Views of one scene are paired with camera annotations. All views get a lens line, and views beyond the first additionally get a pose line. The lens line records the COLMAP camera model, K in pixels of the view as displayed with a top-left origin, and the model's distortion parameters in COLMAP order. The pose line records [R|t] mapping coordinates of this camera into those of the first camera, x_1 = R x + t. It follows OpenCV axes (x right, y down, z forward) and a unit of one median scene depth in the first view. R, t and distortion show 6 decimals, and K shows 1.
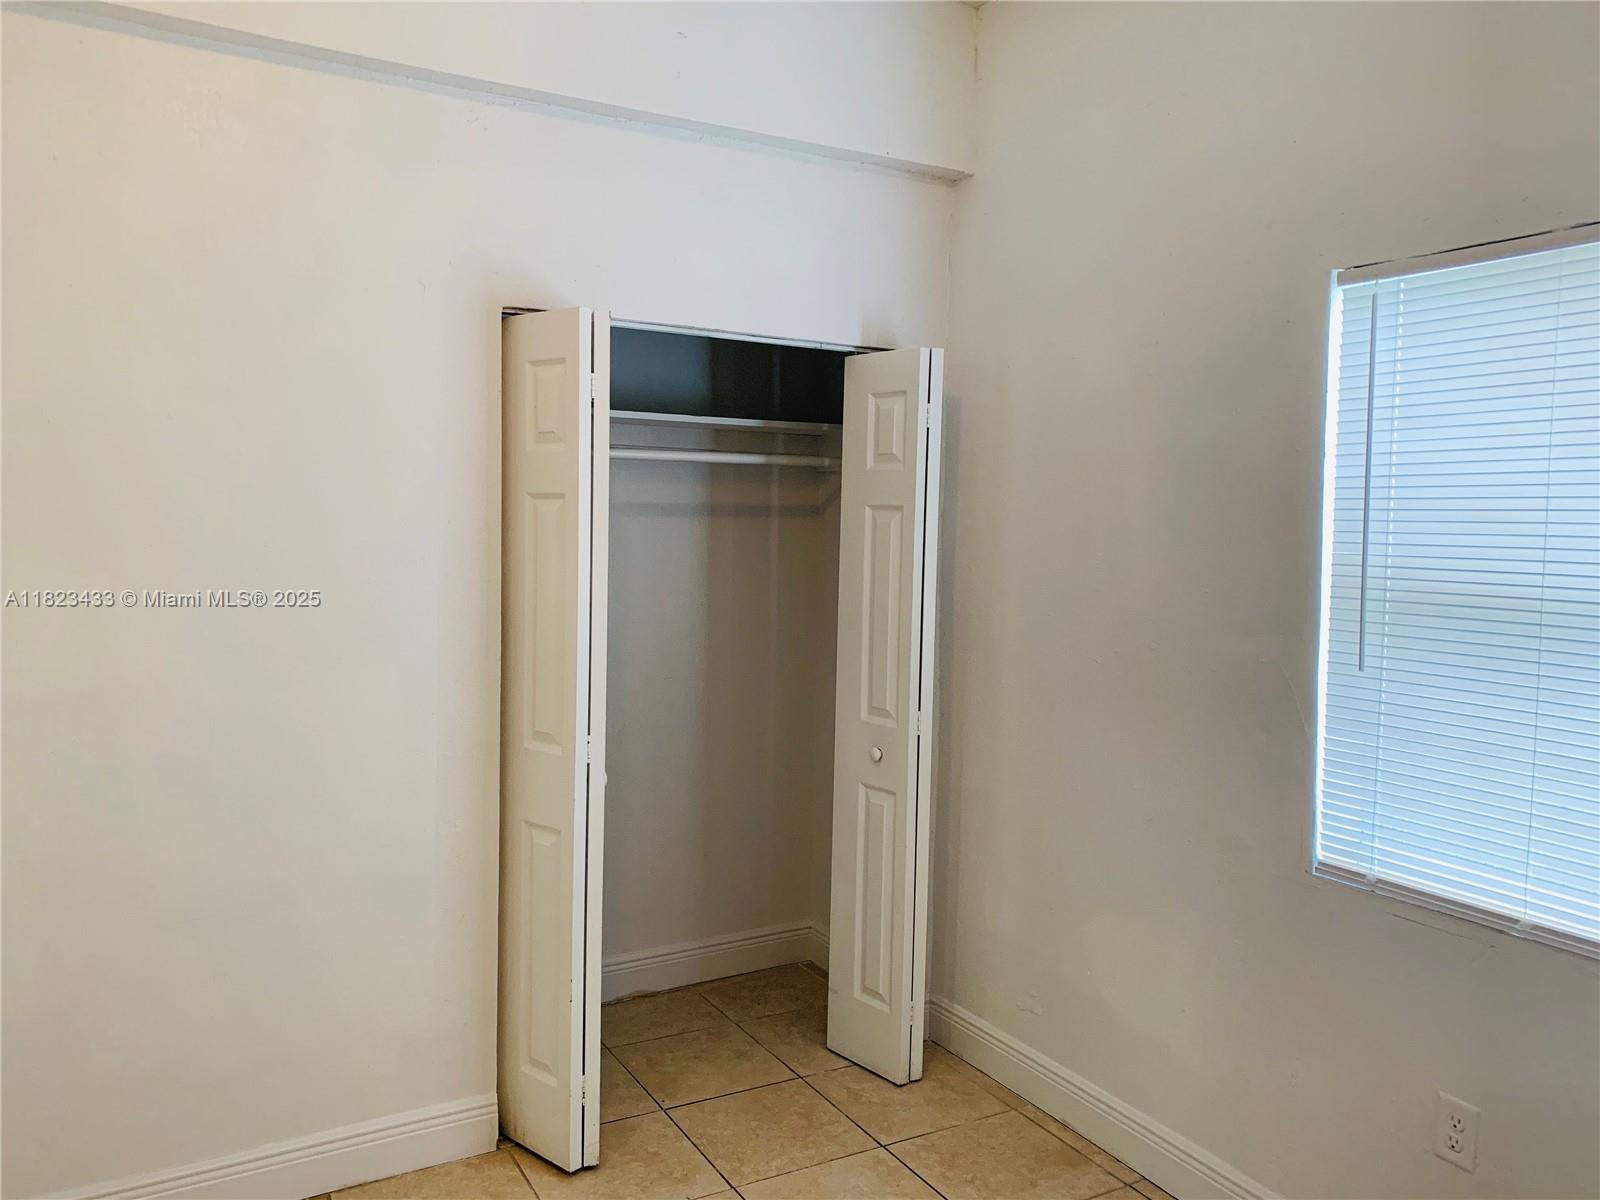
lens RADIAL K [[1194.4, 0, 800.0], [0, 1194.4, 600.0], [0, 0, 1]] dist [0.001019, -0.002440]
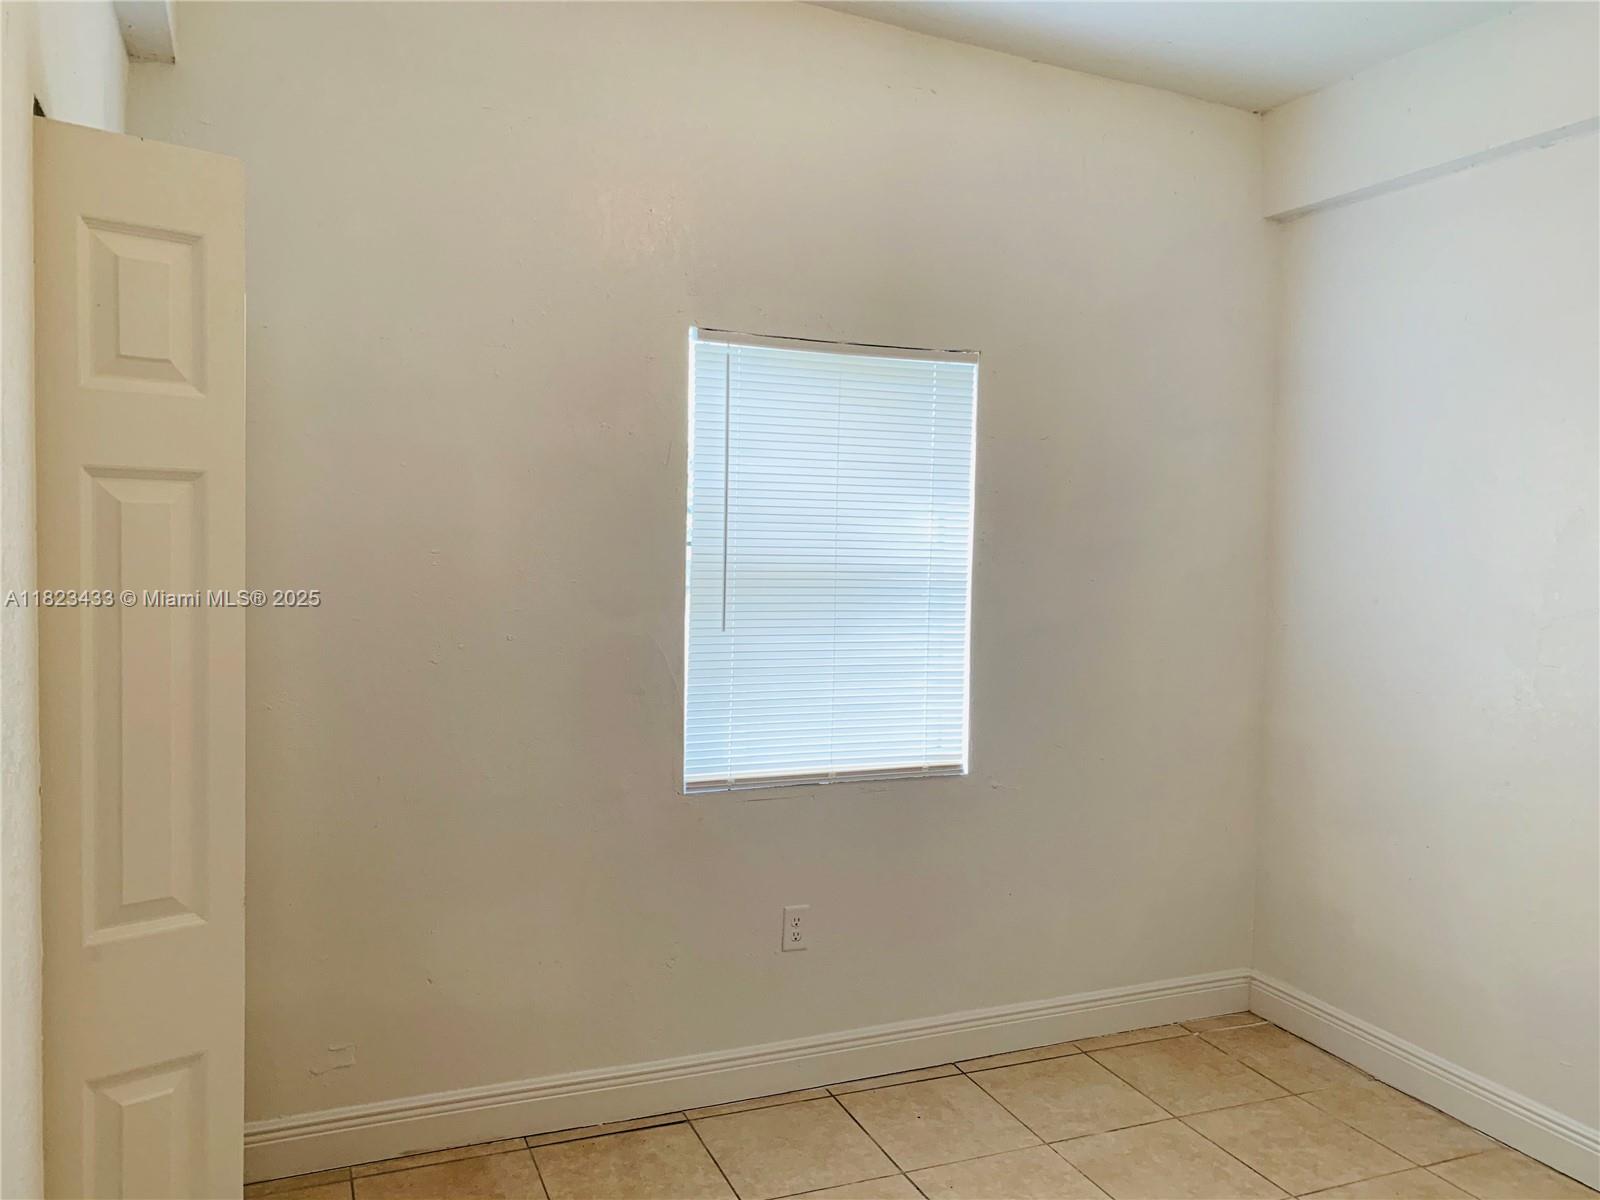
lens RADIAL K [[1194.4, 0, 800.0], [0, 1194.4, 600.0], [0, 0, 1]] dist [0.001019, -0.002440]
pose [[0.118611, -0.070787, 0.990414, -0.852868], [0.042661, 0.996898, 0.066142, -0.062211], [-0.992024, 0.034407, 0.121263, 0.745849]]
